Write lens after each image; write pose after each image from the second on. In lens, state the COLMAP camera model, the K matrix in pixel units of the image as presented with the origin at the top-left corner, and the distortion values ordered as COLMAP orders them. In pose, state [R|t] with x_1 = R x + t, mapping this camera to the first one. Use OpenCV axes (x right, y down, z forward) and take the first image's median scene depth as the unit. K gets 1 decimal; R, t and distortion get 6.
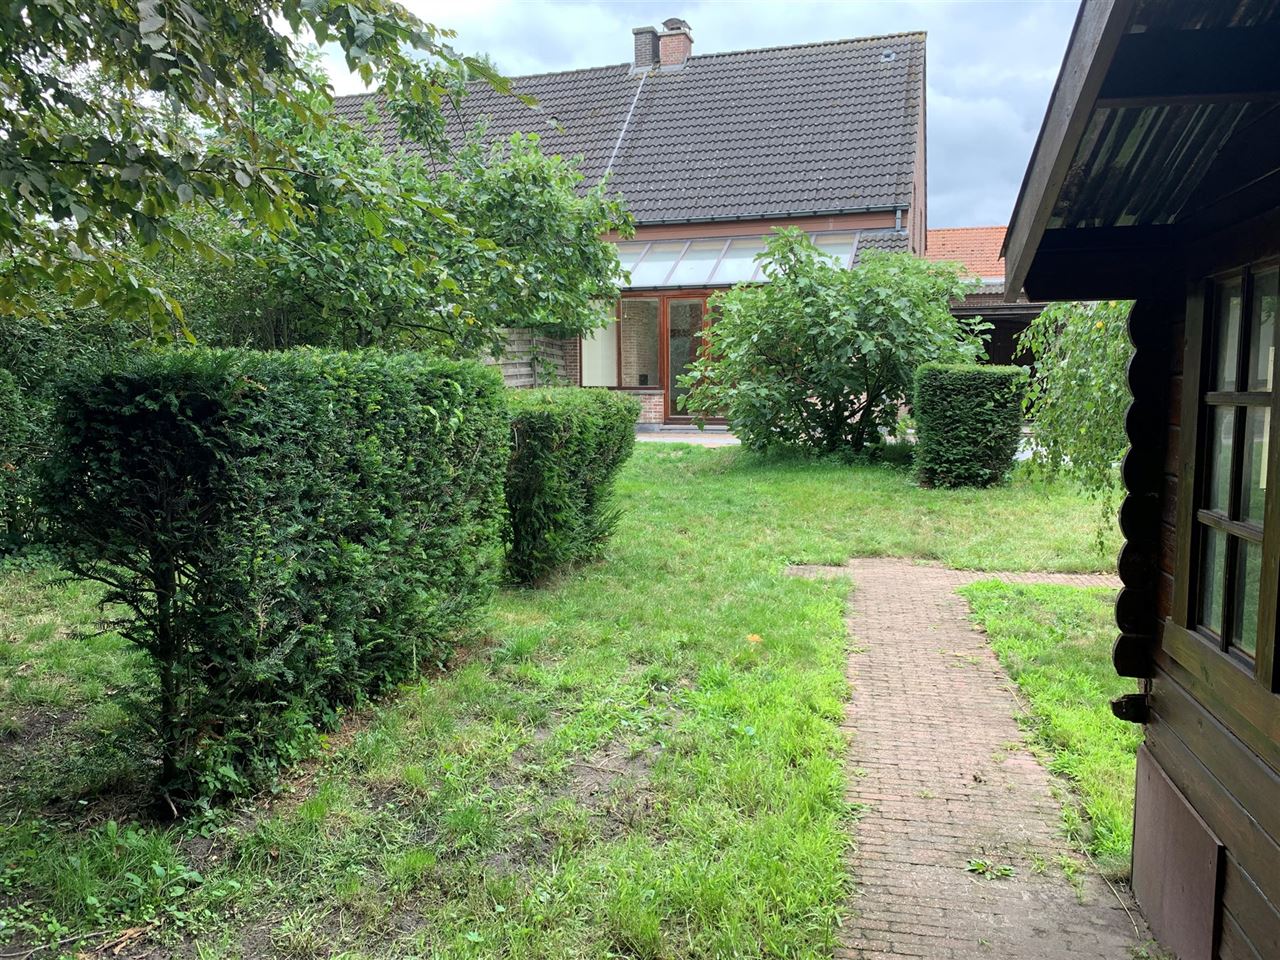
lens RADIAL K [[942.6, 0, 640.6], [0, 942.6, 498.6], [0, 0, 1]] dist [0.091273, -0.276163]
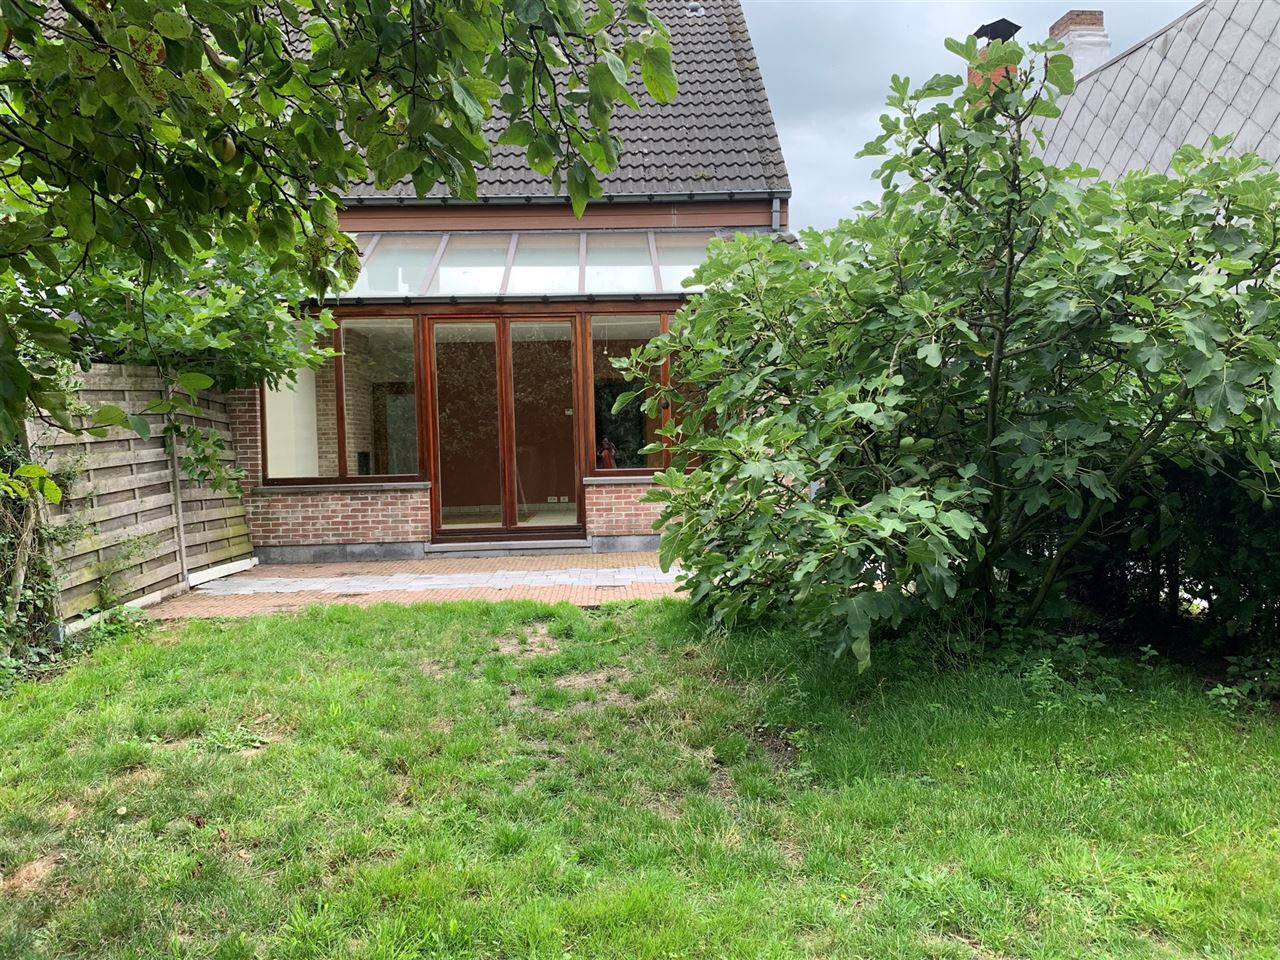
lens RADIAL K [[967.2, 0, 644.5], [0, 967.2, 485.9], [0, 0, 1]] dist [0.051781, -0.129964]
pose [[0.939246, -0.035211, 0.341434, -0.067550], [0.064412, 0.995134, -0.074564, -0.080880], [-0.337147, 0.092027, 0.936943, 0.552875]]
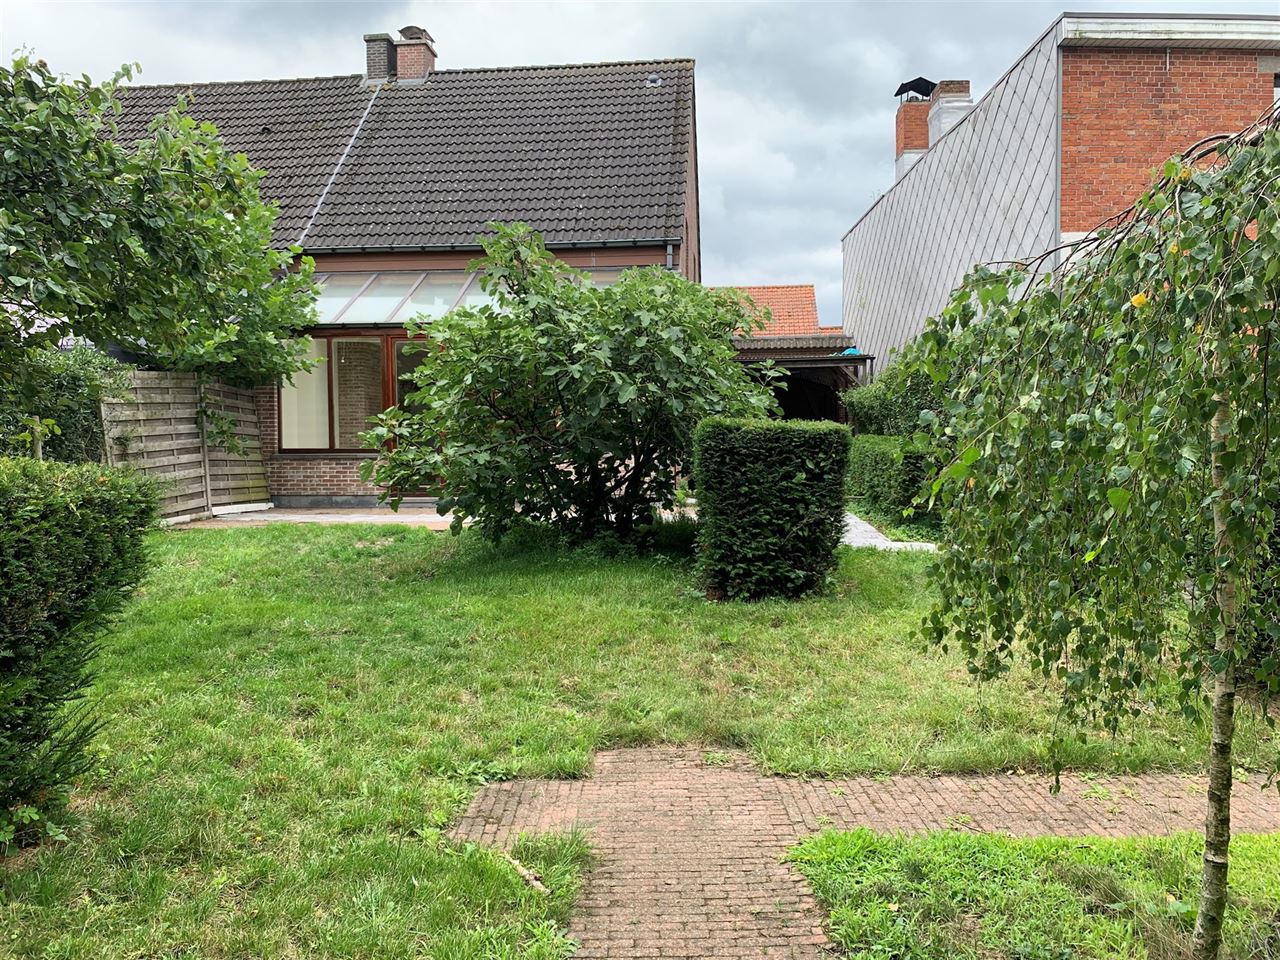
lens RADIAL K [[942.6, 0, 640.6], [0, 942.6, 498.6], [0, 0, 1]] dist [0.091273, -0.276163]
pose [[0.975259, -0.016188, 0.220473, 0.070239], [0.030153, 0.997736, -0.060122, -0.030577], [-0.219000, 0.065282, 0.973538, 0.243134]]
